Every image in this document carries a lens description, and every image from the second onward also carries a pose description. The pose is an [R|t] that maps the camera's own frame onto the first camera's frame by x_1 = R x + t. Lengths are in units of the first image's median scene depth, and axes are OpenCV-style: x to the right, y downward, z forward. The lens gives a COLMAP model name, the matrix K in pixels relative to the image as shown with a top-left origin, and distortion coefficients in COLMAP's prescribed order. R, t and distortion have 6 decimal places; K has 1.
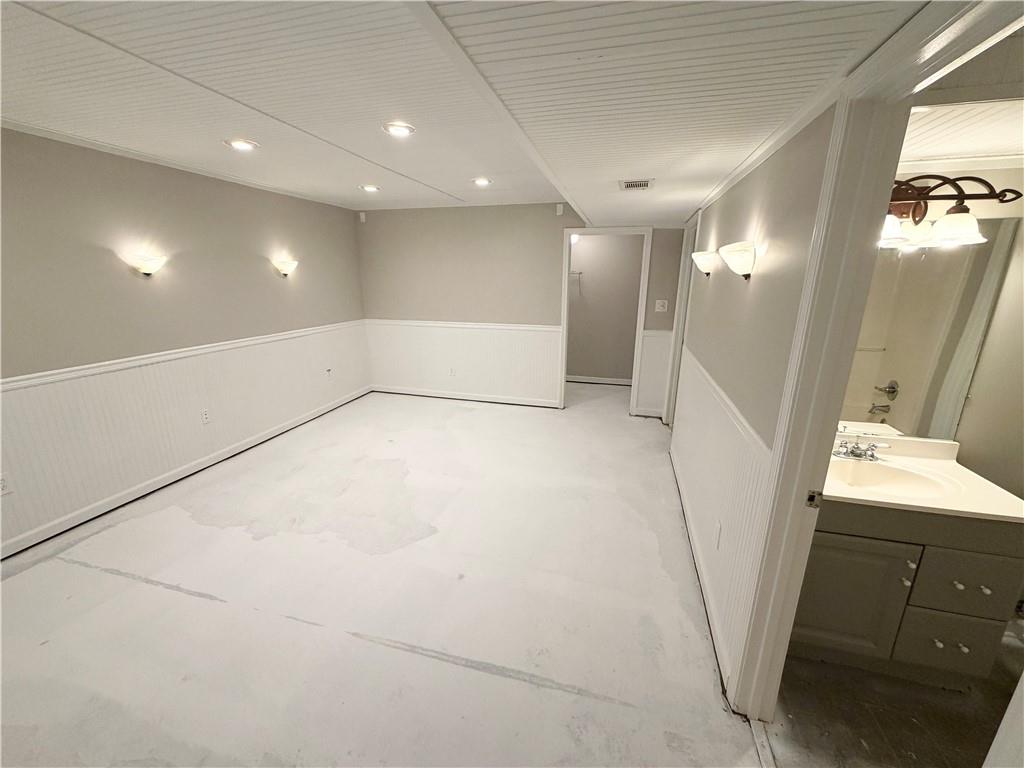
lens RADIAL K [[410.7, 0, 512.0], [0, 410.7, 384.0], [0, 0, 1]] dist [-0.000346, 0.000105]
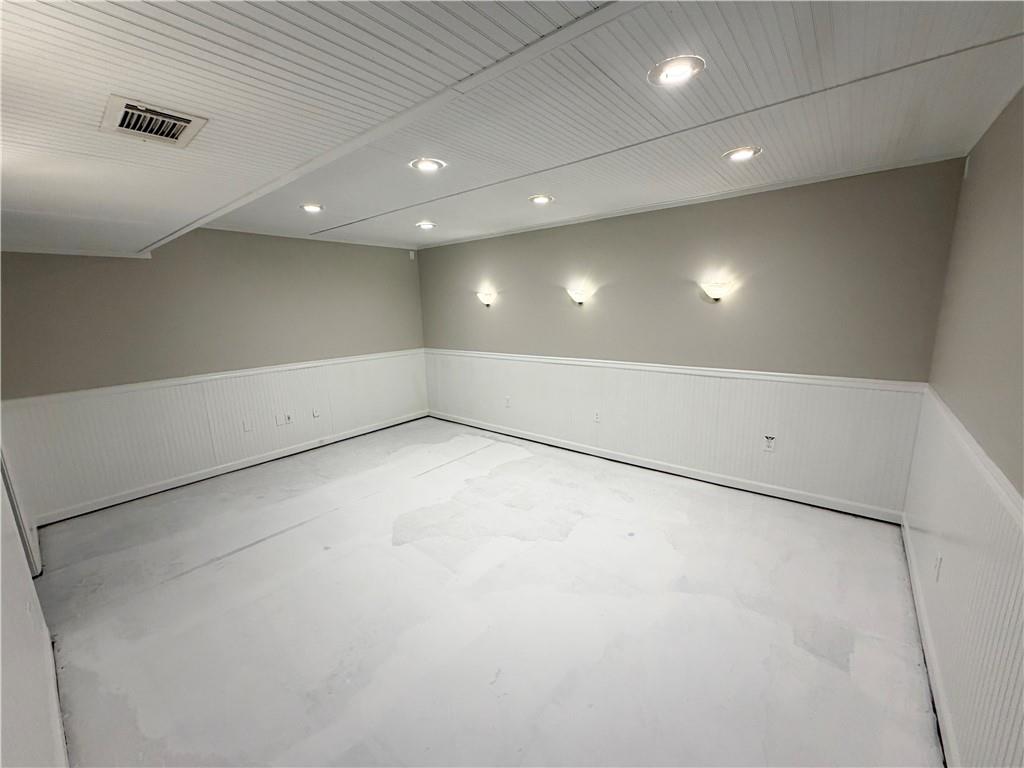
lens RADIAL K [[410.7, 0, 512.0], [0, 410.7, 384.0], [0, 0, 1]] dist [-0.000346, 0.000105]
pose [[-0.416938, 0.181105, -0.890710, 0.505852], [-0.205538, 0.935779, 0.286481, -0.360775], [0.885391, 0.302519, -0.352938, 1.364472]]
